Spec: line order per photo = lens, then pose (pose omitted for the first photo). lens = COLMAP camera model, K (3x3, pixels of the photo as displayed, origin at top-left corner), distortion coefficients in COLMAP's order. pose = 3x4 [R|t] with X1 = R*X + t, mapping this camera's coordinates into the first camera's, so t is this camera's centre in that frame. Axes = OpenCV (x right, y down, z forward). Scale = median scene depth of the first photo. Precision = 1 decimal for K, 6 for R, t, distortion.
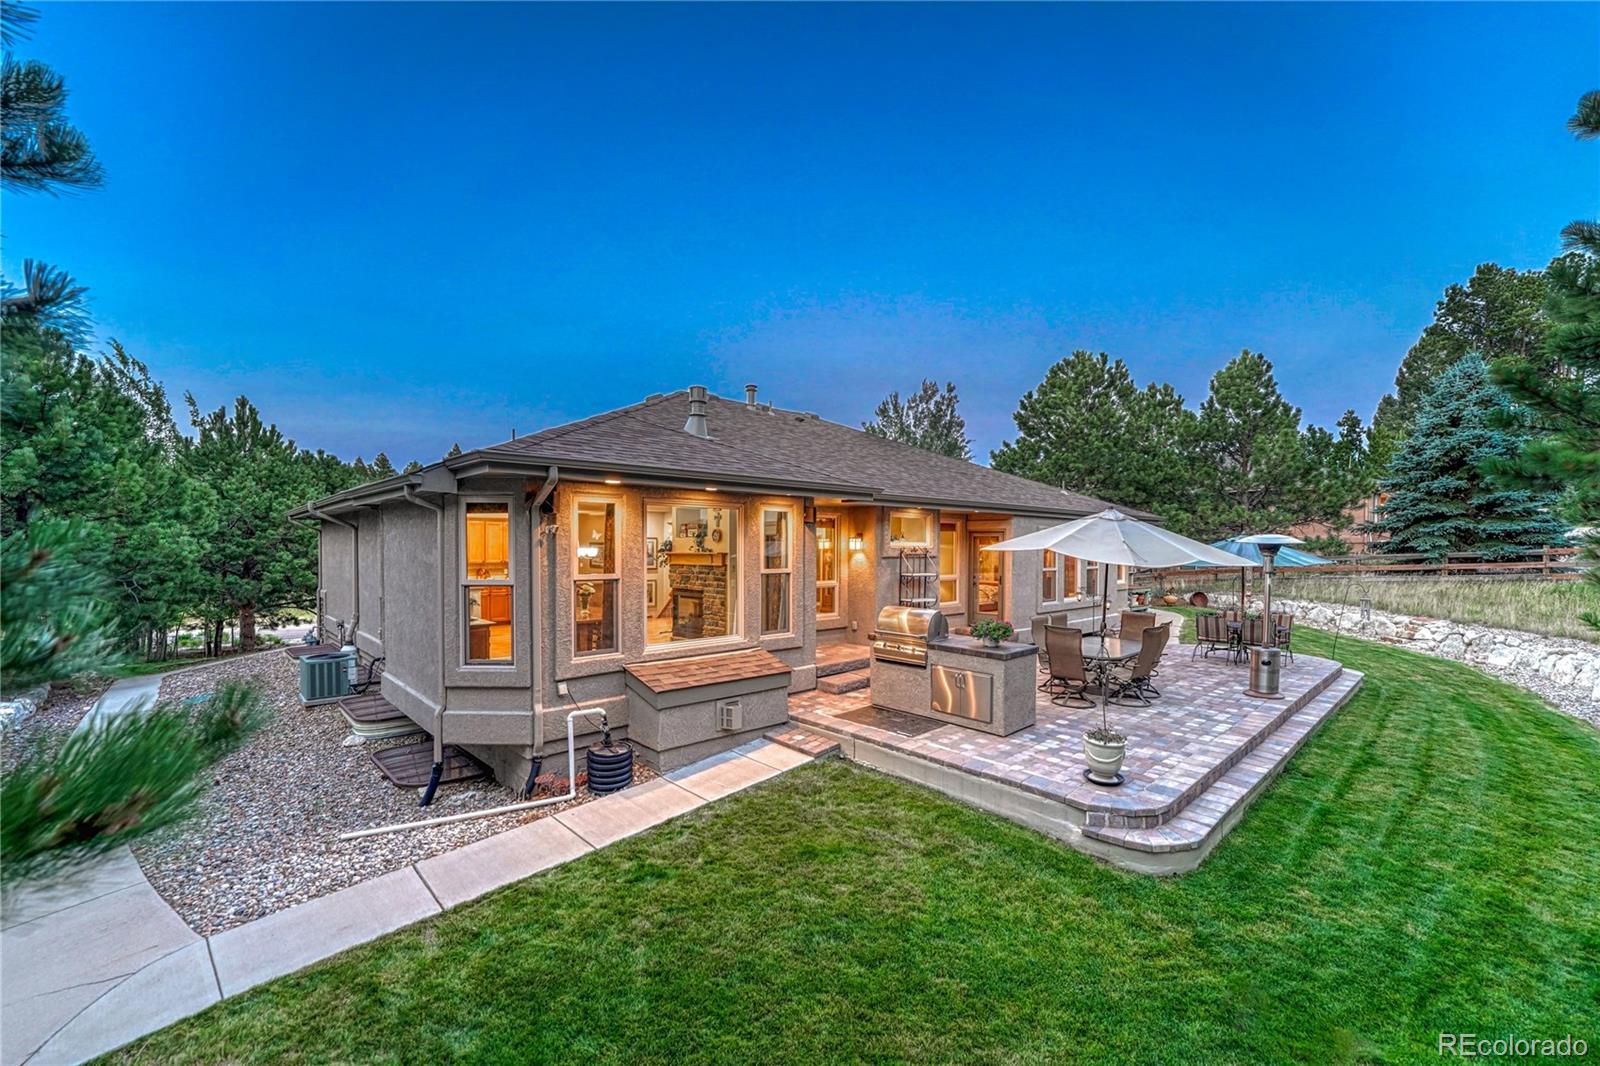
lens RADIAL K [[658.9, 0, 800.0], [0, 658.9, 533.0], [0, 0, 1]] dist [-0.004706, 0.000270]
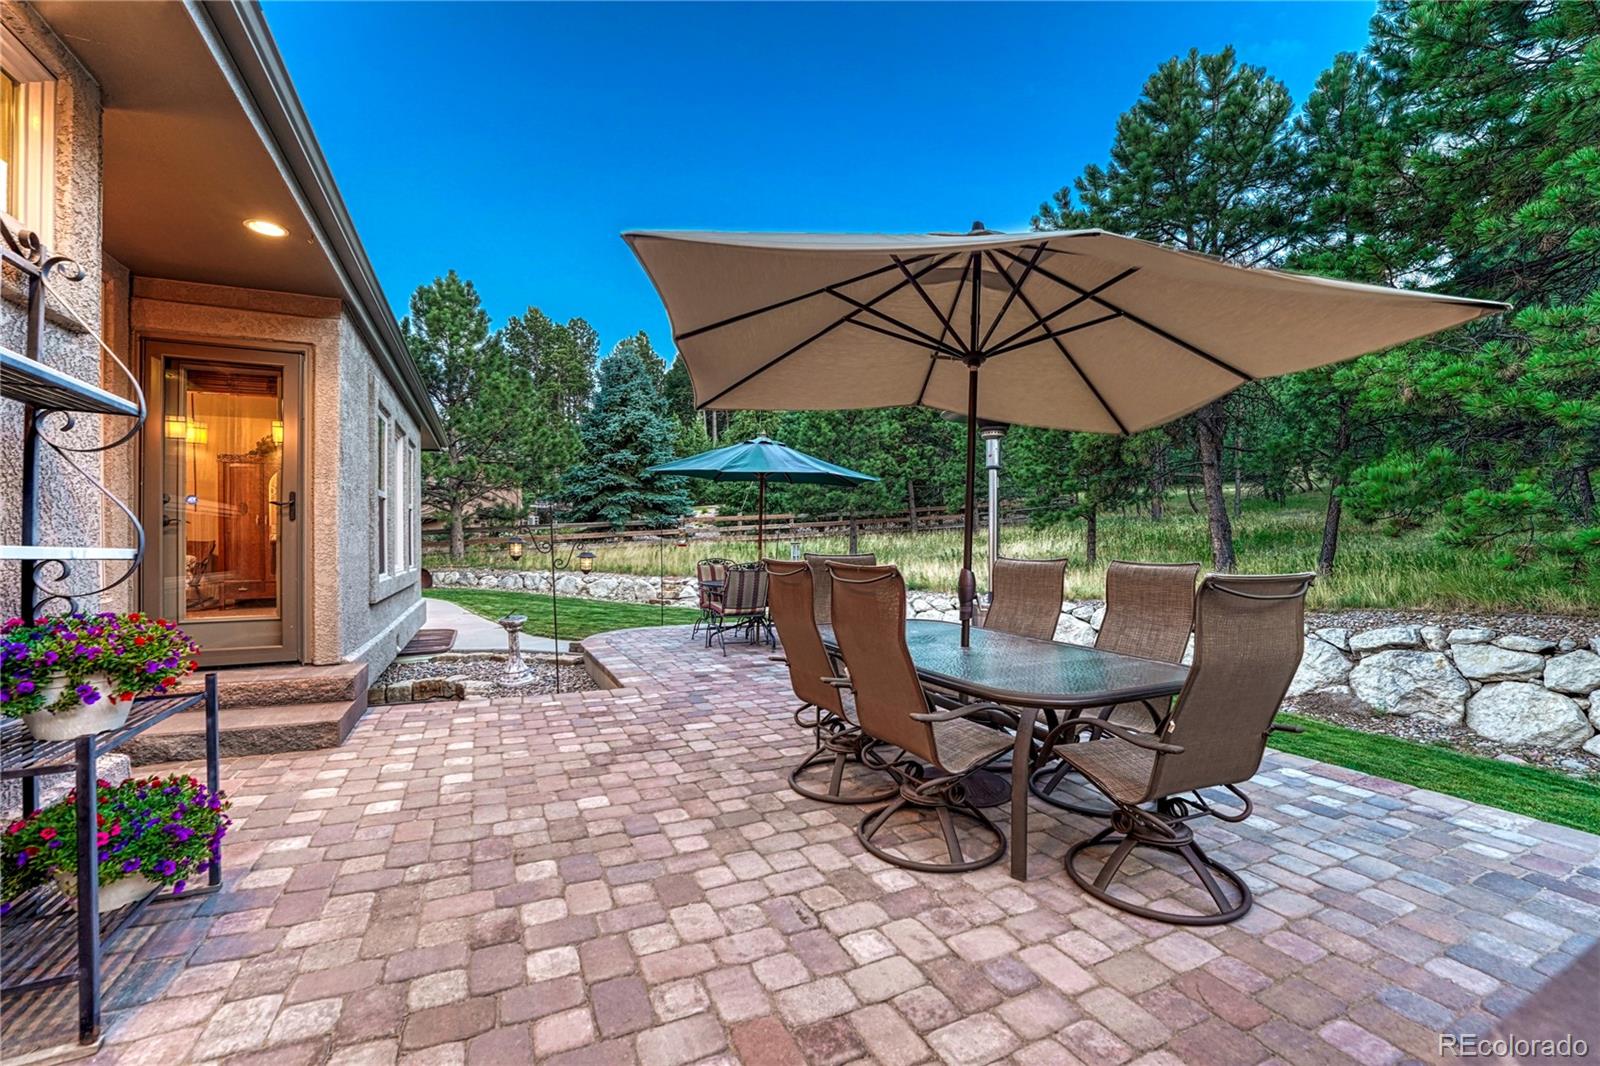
lens RADIAL K [[655.6, 0, 800.0], [0, 655.6, 533.0], [0, 0, 1]] dist [-0.021328, 0.000196]
pose [[0.303501, 0.005466, 0.952815, 0.158988], [-0.012505, 0.999920, -0.001753, 0.148653], [-0.952749, -0.011382, 0.303545, 1.236873]]
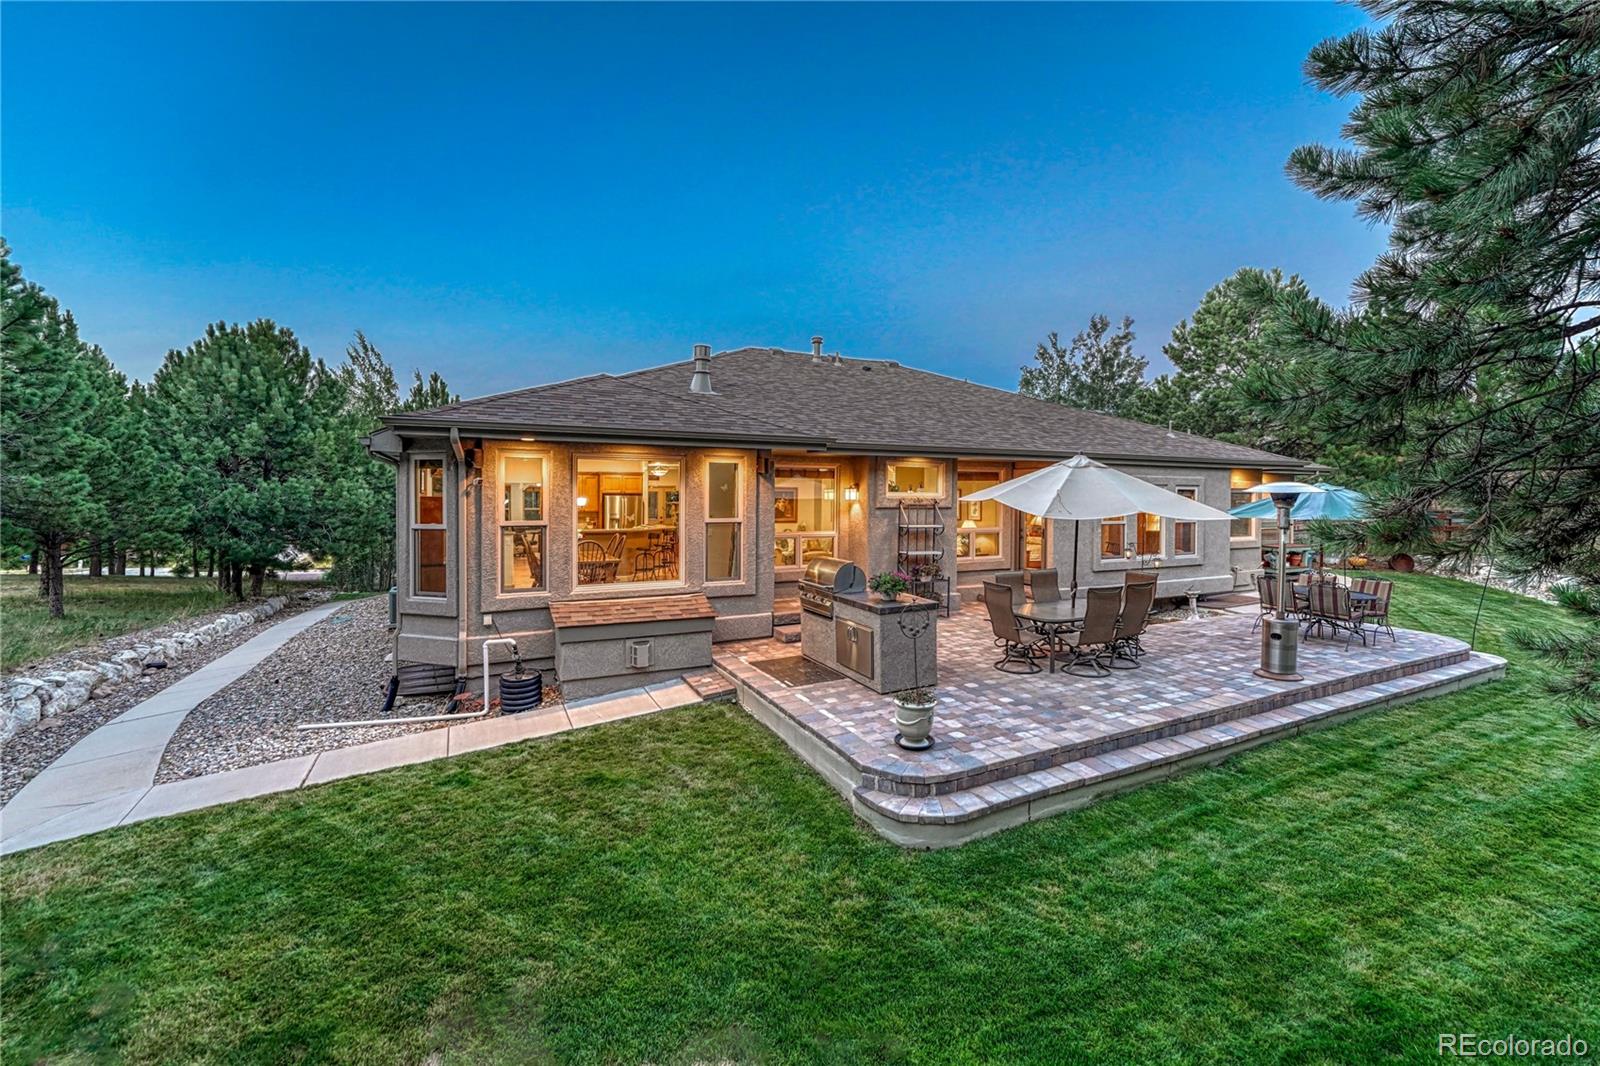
lens RADIAL K [[672.0, 0, 819.9], [0, 672.0, 481.9], [0, 0, 1]] dist [-0.000495, 0.000022]
pose [[0.960787, -0.006442, -0.277213, 0.482743], [0.005557, 0.999977, -0.003978, 0.002623], [0.277232, 0.002282, 0.960800, 0.030057]]
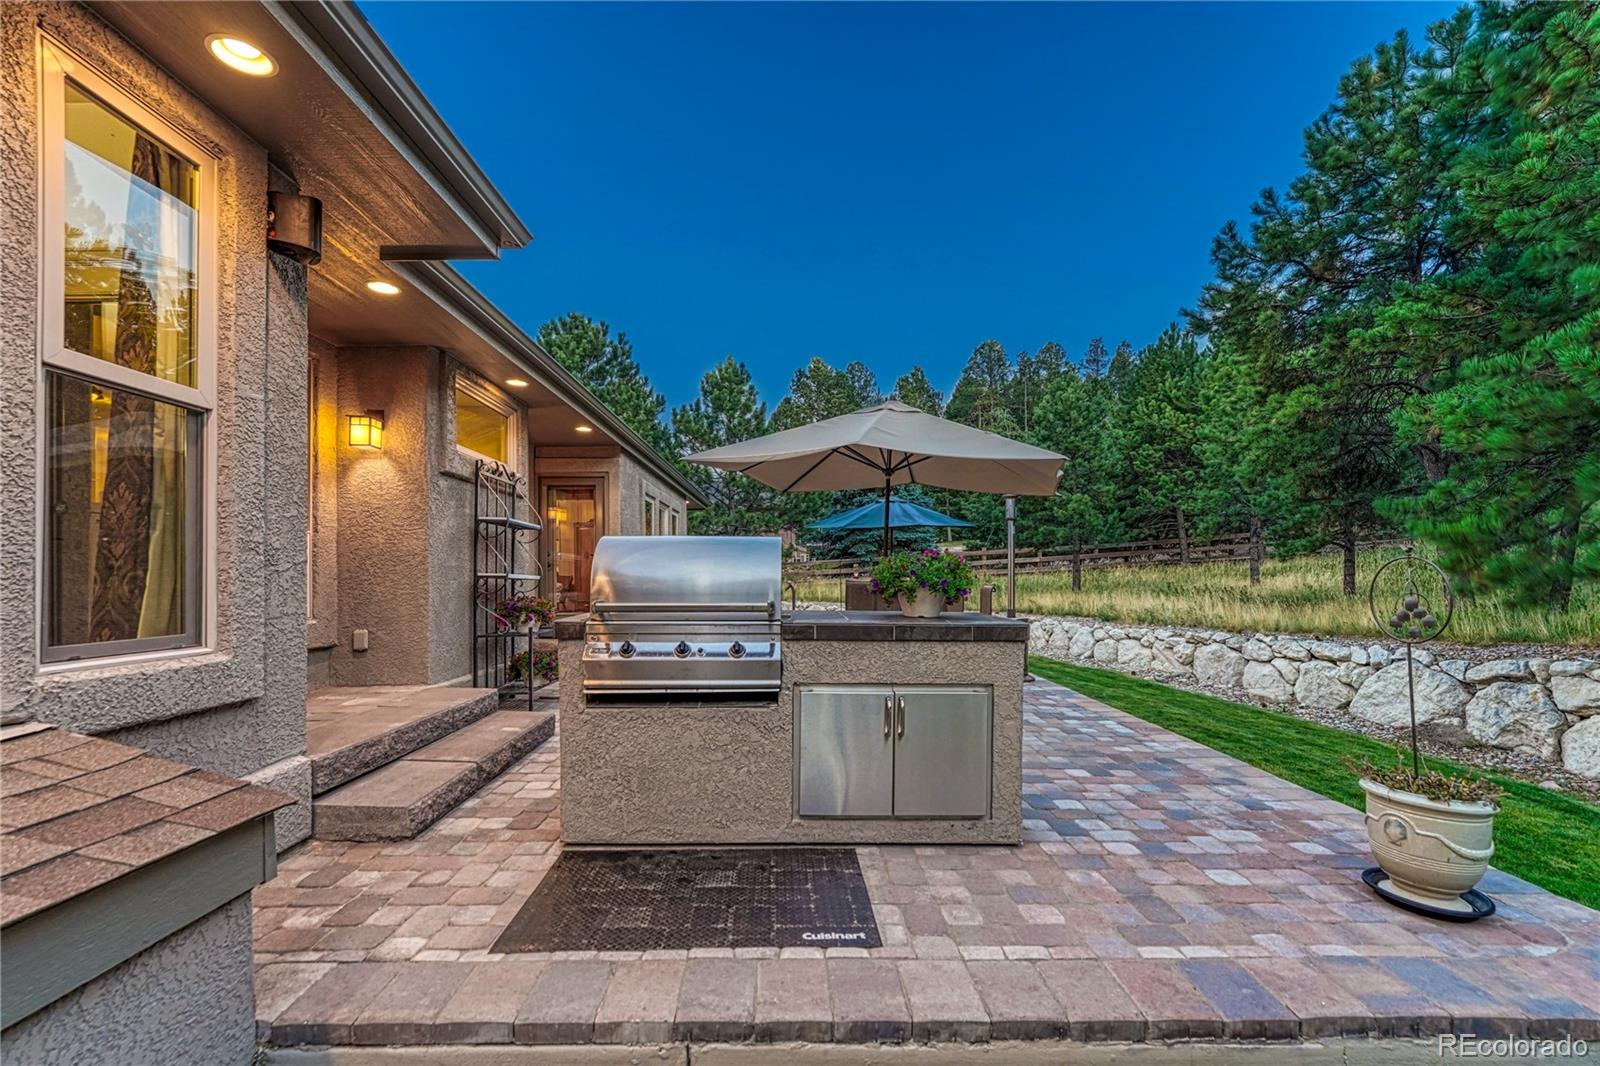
lens RADIAL K [[687.1, 0, 795.0], [0, 687.1, 563.4], [0, 0, 1]] dist [-0.007351, 0.000030]
pose [[0.678846, 0.005750, 0.734258, -0.065464], [-0.003494, 0.999983, -0.004601, 0.145884], [-0.734272, 0.000558, 0.678855, 0.803423]]
